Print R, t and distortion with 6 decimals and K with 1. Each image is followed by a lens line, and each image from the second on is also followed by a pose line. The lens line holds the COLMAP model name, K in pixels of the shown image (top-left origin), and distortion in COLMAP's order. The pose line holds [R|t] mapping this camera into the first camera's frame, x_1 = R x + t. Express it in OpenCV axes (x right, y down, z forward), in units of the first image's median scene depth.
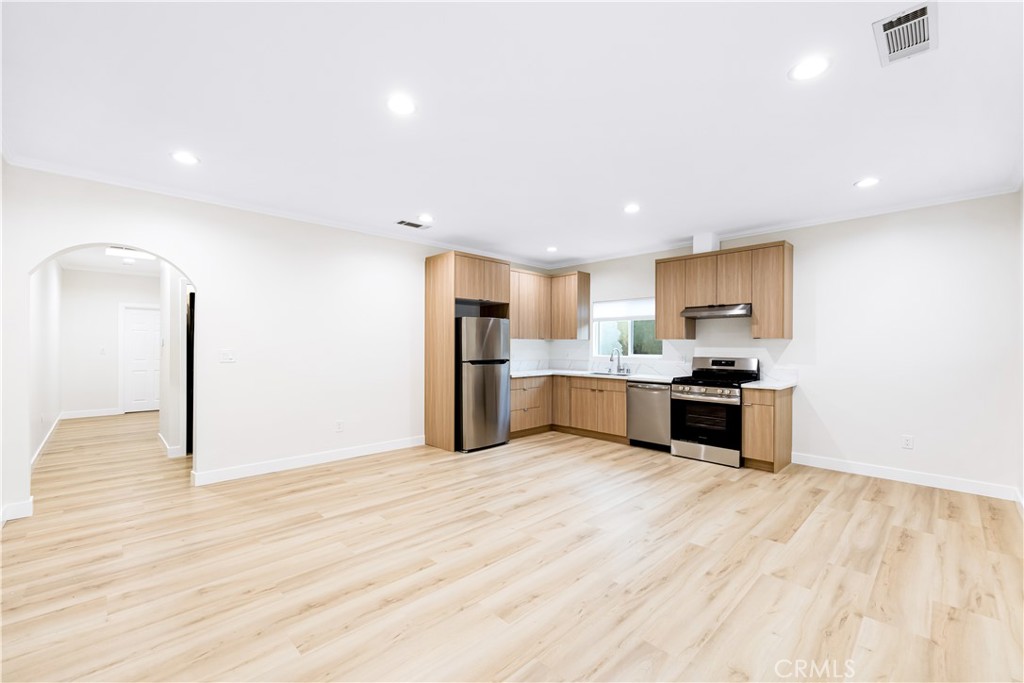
lens RADIAL K [[428.6, 0, 514.4], [0, 428.6, 345.0], [0, 0, 1]] dist [-0.006337, -0.000269]
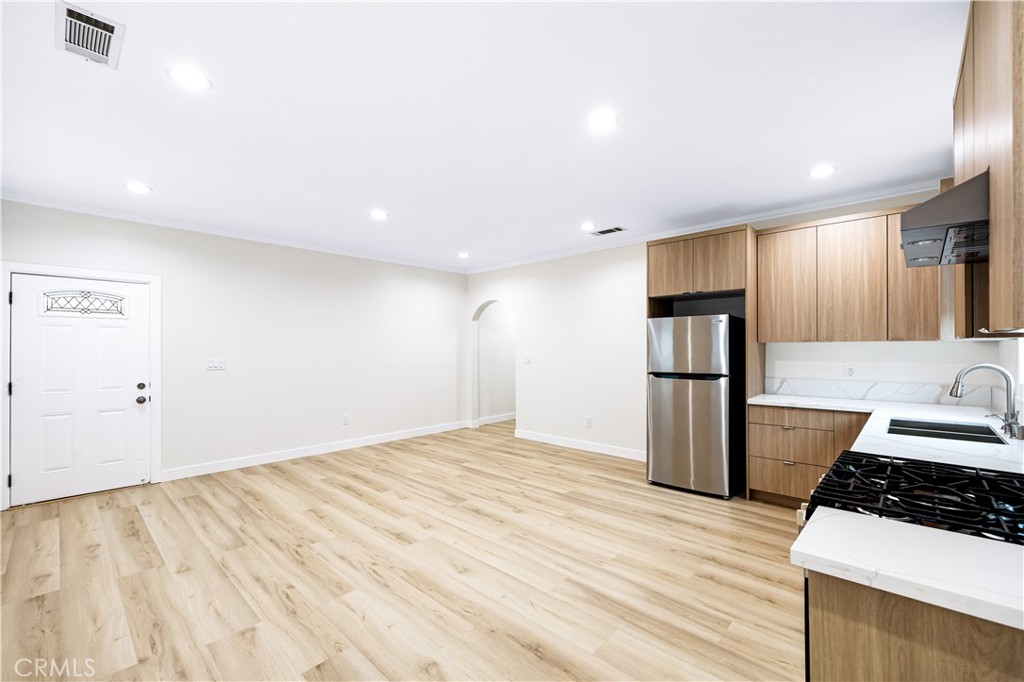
lens RADIAL K [[428.6, 0, 514.4], [0, 428.6, 344.5], [0, 0, 1]] dist [-0.006337, -0.000269]
pose [[0.039665, -0.011093, -0.999151, 0.959165], [0.005722, 0.999925, -0.010874, -0.011741], [0.999197, -0.005286, 0.039725, 0.962986]]
